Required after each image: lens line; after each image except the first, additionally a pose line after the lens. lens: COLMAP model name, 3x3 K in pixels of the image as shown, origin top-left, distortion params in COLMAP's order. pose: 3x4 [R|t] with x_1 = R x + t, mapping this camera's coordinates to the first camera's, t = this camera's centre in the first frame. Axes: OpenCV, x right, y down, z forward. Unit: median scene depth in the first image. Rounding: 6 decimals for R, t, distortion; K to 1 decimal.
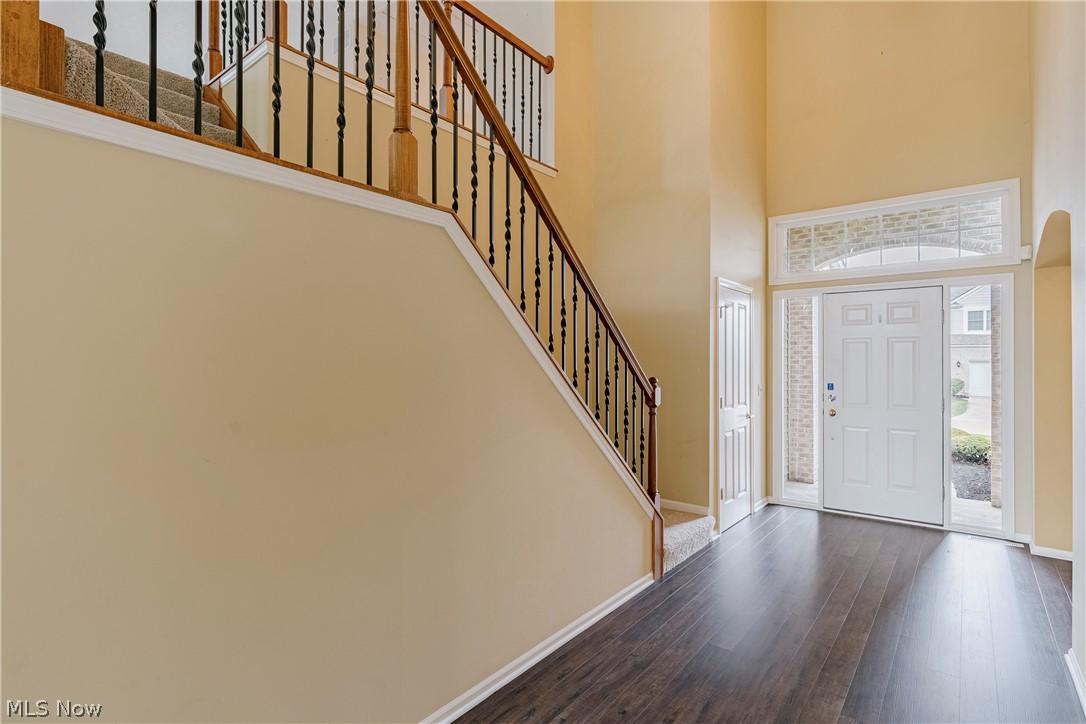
lens RADIAL K [[534.3, 0, 543.0], [0, 534.3, 362.0], [0, 0, 1]] dist [-0.005132, -0.001435]
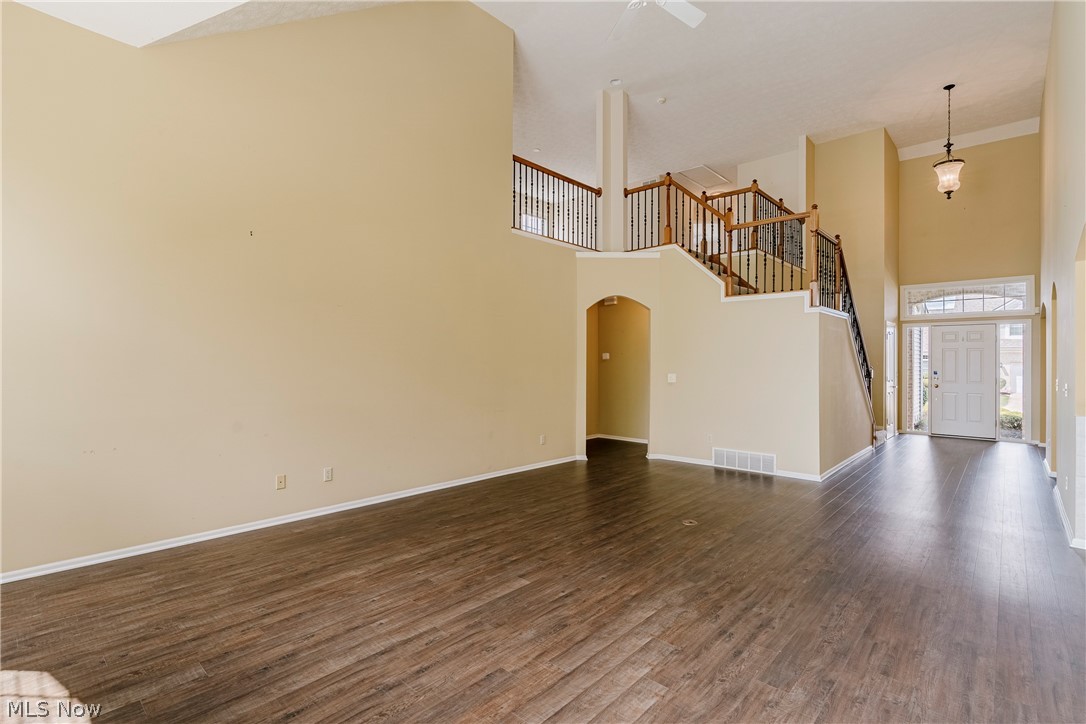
lens RADIAL K [[524.3, 0, 541.3], [0, 524.3, 367.3], [0, 0, 1]] dist [-0.000191, 0.000804]
pose [[0.998442, 0.002506, -0.055738, -0.946222], [-0.002311, 0.999991, 0.003576, 0.025071], [0.055746, -0.003442, 0.998439, -1.193556]]
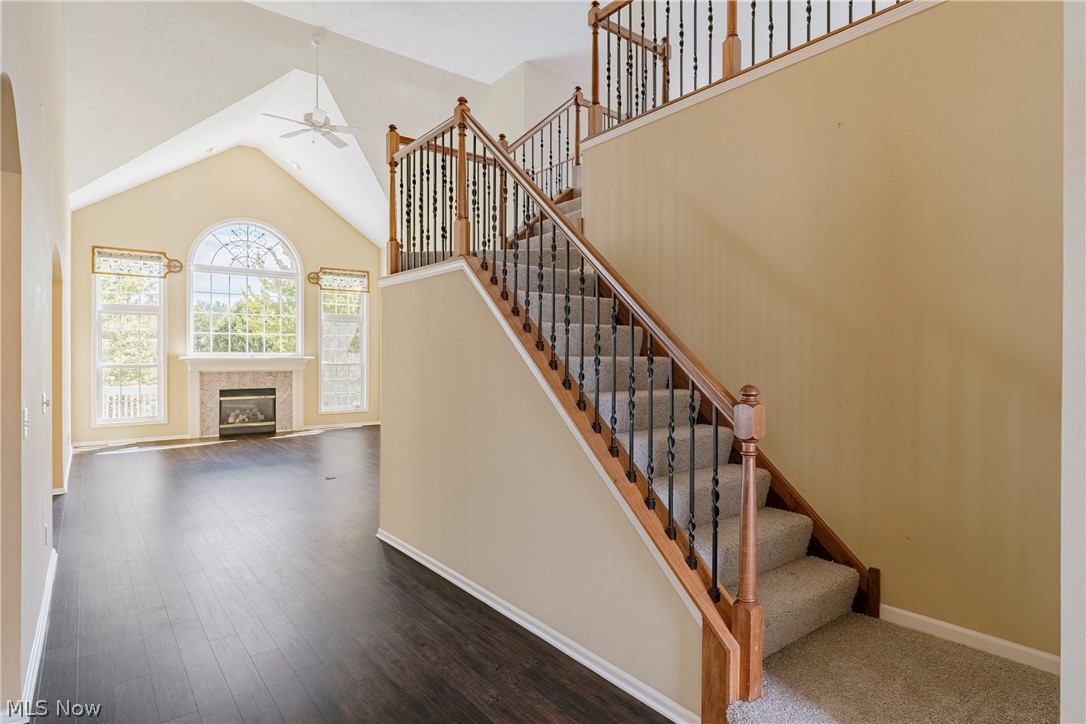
lens RADIAL K [[589.0, 0, 543.0], [0, 589.0, 362.0], [0, 0, 1]] dist [-0.001925, -0.000353]
pose [[-0.231805, 0.009592, -0.972715, 0.733769], [-0.007694, 0.999902, 0.011694, 0.002812], [0.972732, 0.010195, -0.231709, 0.838330]]
